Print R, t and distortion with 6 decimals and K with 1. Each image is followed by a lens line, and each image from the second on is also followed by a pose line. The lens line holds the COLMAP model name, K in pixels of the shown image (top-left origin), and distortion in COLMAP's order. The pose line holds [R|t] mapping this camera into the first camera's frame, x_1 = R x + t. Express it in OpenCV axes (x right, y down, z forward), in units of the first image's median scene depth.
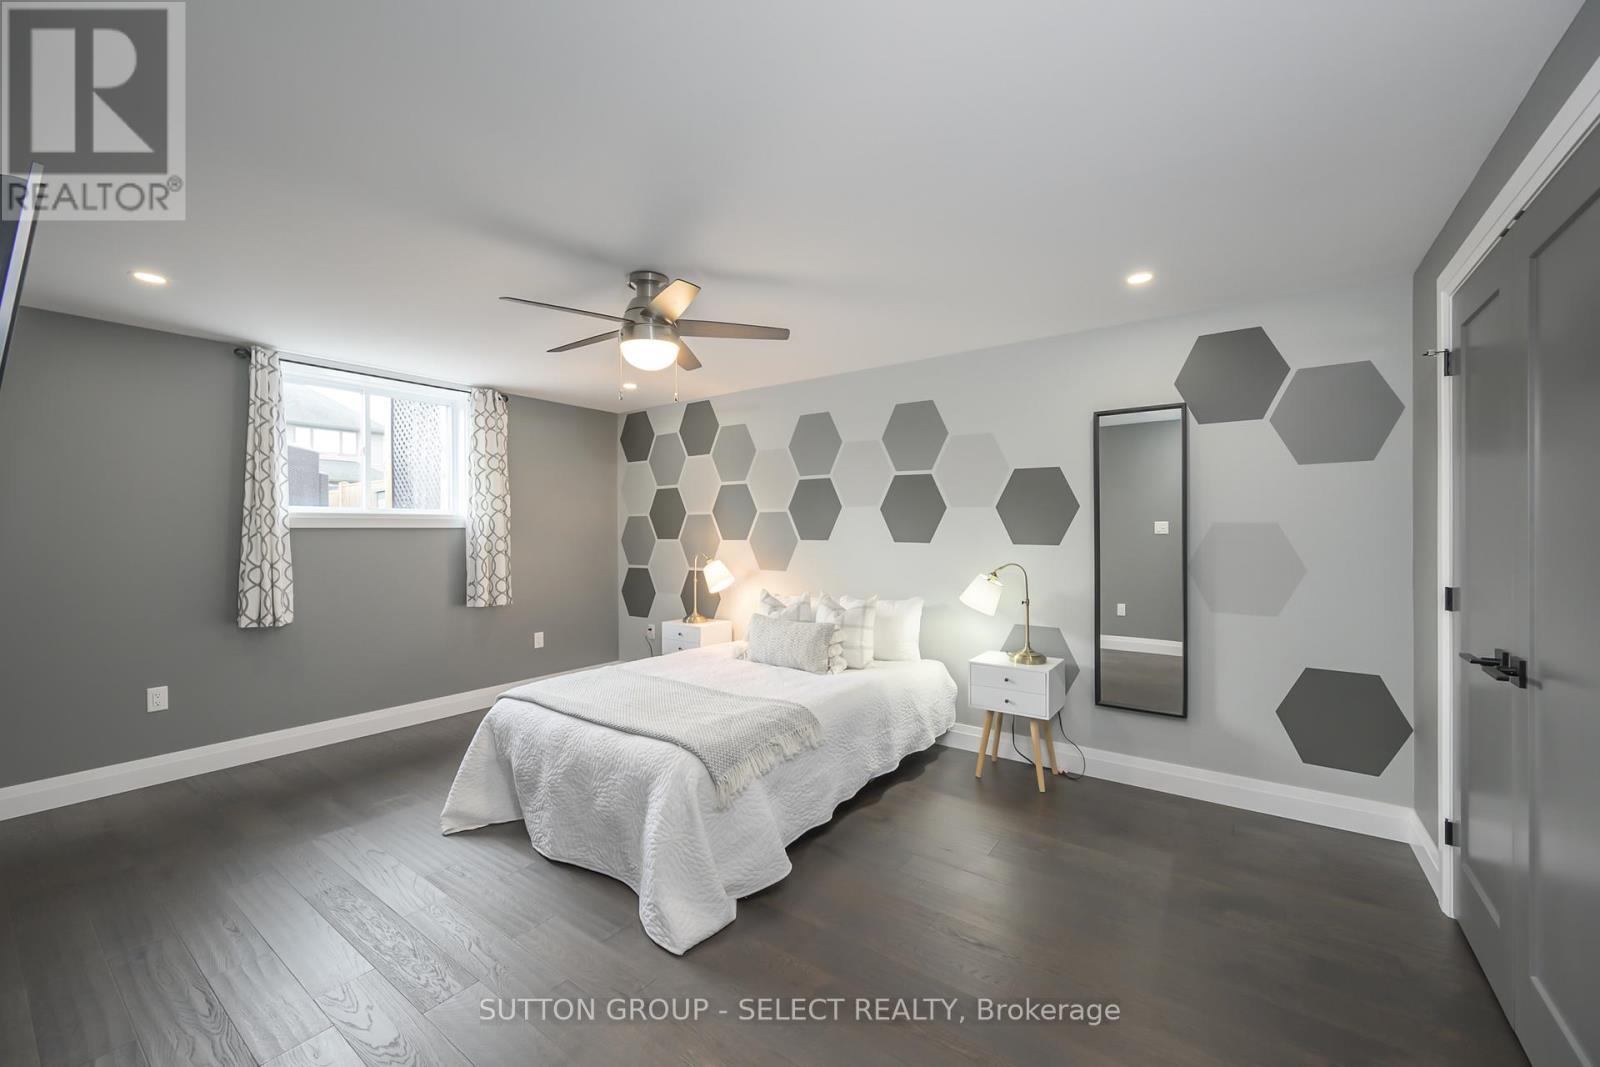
lens RADIAL K [[634.9, 0, 801.5], [0, 634.9, 531.7], [0, 0, 1]] dist [0.001942, -0.000067]
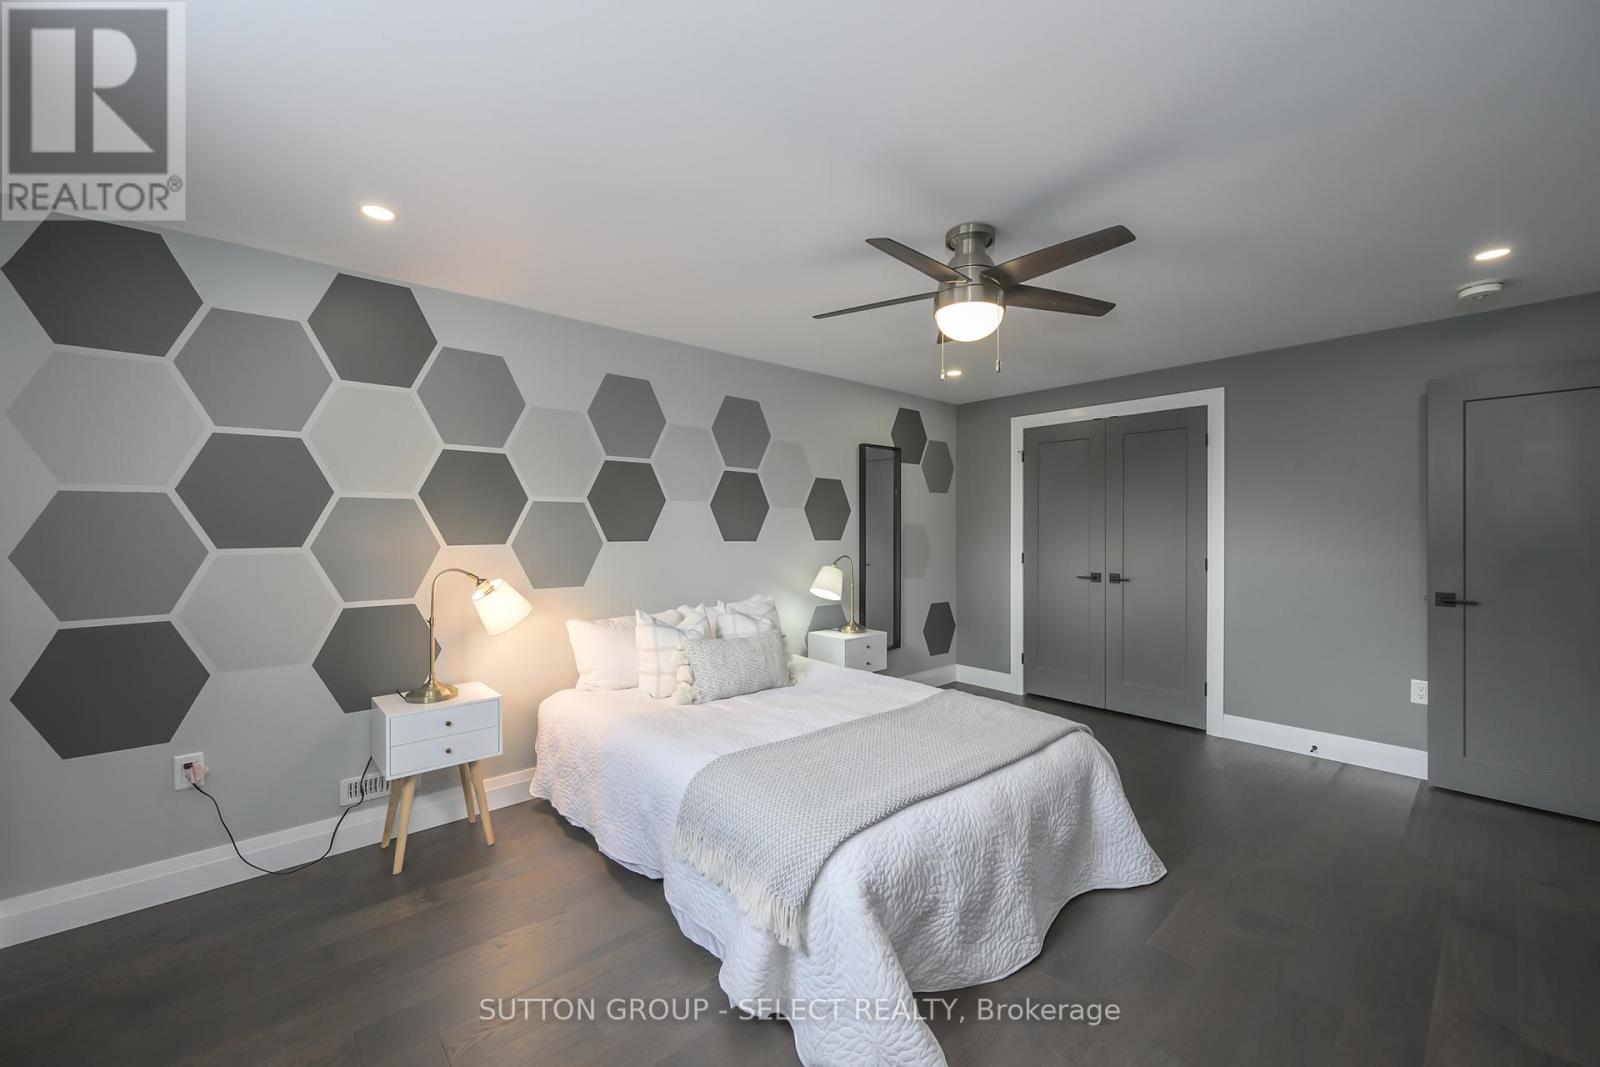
lens RADIAL K [[634.9, 0, 803.4], [0, 634.9, 530.2], [0, 0, 1]] dist [0.001942, -0.000067]
pose [[0.196231, -0.008616, 0.980520, -0.693265], [-0.004973, 0.999940, 0.009782, -0.008759], [-0.980545, -0.006796, 0.196176, 0.639385]]
